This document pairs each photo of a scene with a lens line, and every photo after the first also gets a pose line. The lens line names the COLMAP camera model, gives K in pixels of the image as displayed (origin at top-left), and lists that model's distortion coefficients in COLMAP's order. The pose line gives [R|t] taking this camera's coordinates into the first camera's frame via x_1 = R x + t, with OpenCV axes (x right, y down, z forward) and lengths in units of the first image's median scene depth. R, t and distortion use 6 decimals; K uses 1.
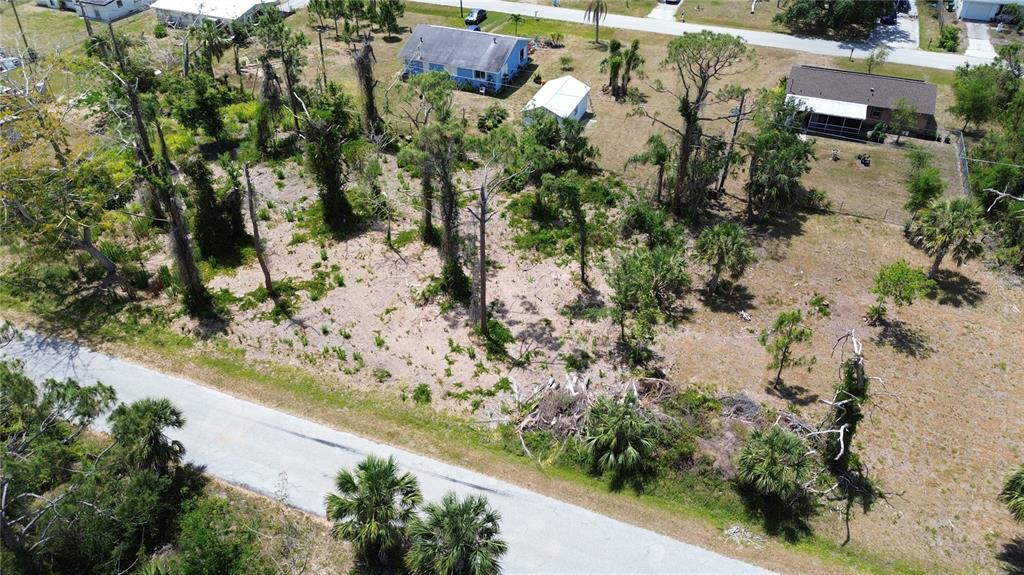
lens RADIAL K [[728.8, 0, 515.1], [0, 728.8, 286.0], [0, 0, 1]] dist [0.071879, -0.070919]
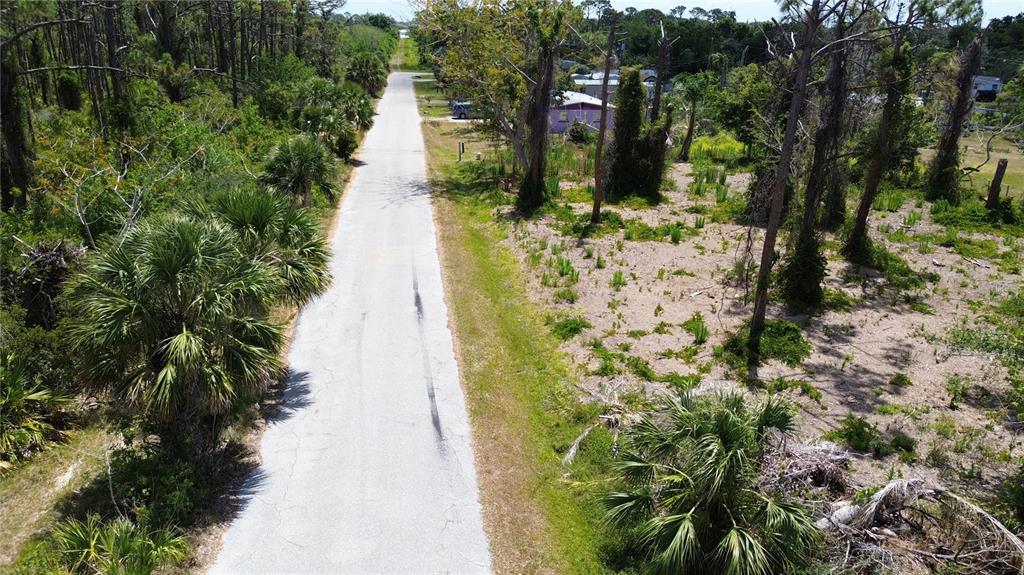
lens RADIAL K [[728.8, 0, 509.0], [0, 728.8, 284.7], [0, 0, 1]] dist [0.071879, -0.070919]
pose [[0.489186, 0.296169, -0.820354, 0.285387], [-0.546424, 0.837176, -0.023597, 0.143795], [0.679792, 0.459804, 0.571369, 0.559736]]
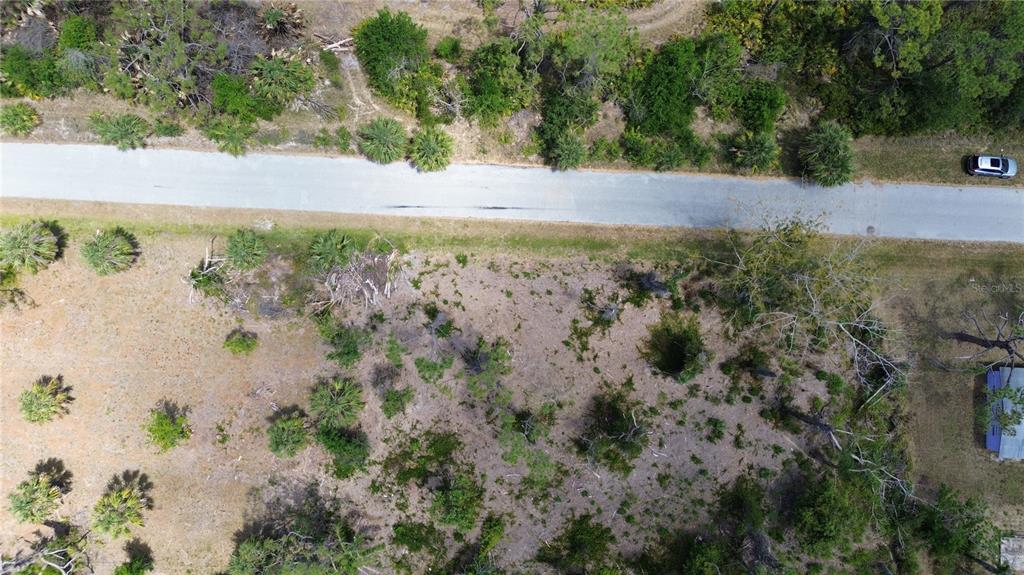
lens RADIAL K [[728.8, 0, 511.8], [0, 728.8, 283.4], [0, 0, 1]] dist [0.071879, -0.070919]
pose [[-0.946181, 0.322334, -0.029040, -0.151693], [-0.201096, -0.515242, 0.833118, -1.119992], [0.253580, 0.794120, 0.552332, 0.164732]]
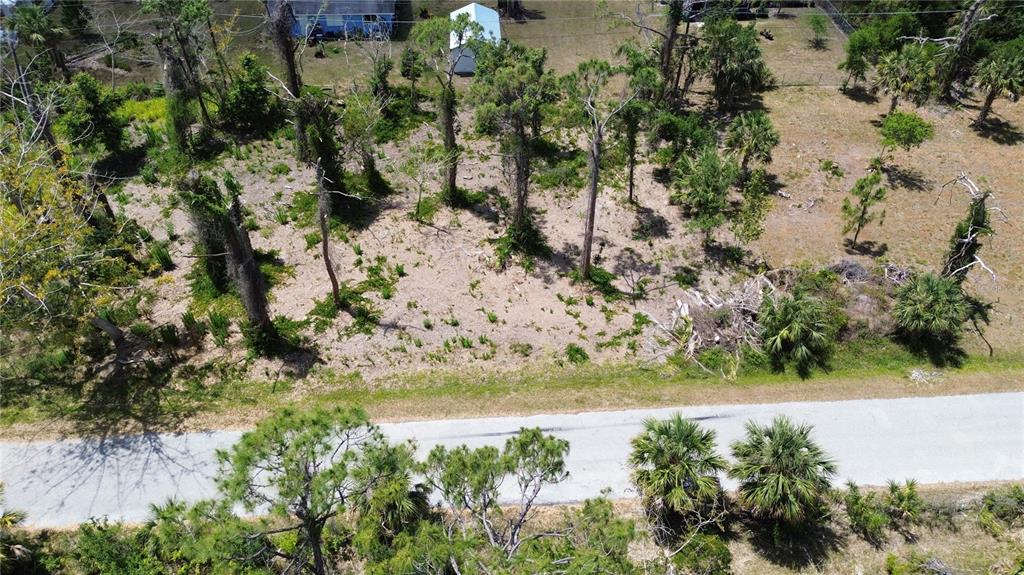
lens RADIAL K [[728.8, 0, 514.1], [0, 728.8, 288.5], [0, 0, 1]] dist [0.071879, -0.070919]
pose [[0.905695, -0.287577, 0.311475, -0.429804], [0.257093, 0.956795, 0.135821, -0.077527], [-0.337077, -0.042935, 0.940498, 0.117019]]
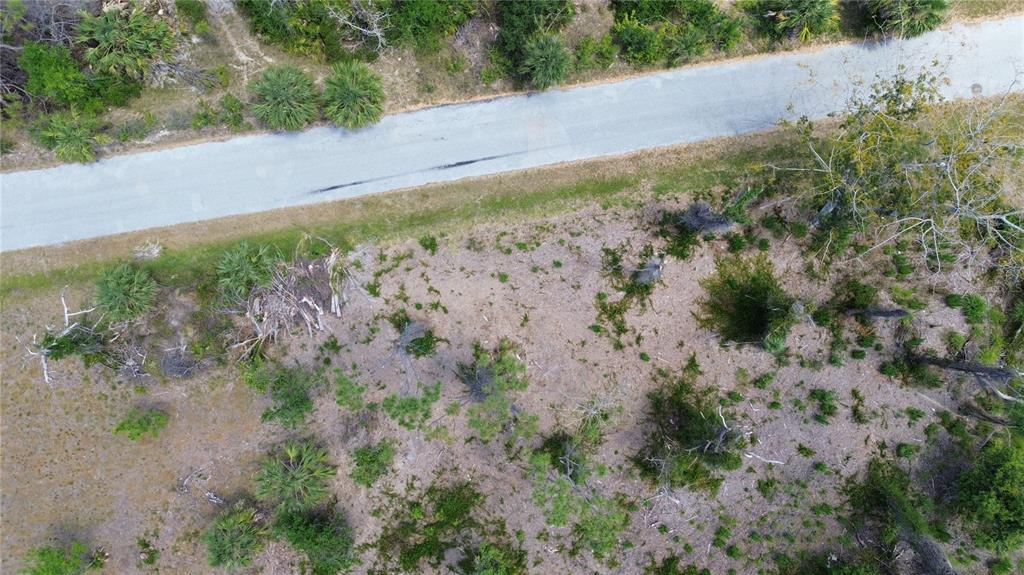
lens RADIAL K [[728.8, 0, 509.6], [0, 728.8, 284.5], [0, 0, 1]] dist [0.071879, -0.070919]
pose [[-0.861586, 0.506757, -0.029438, -0.154072], [-0.306375, -0.472908, 0.826131, -0.791636], [0.404726, 0.720802, 0.562709, 0.404827]]
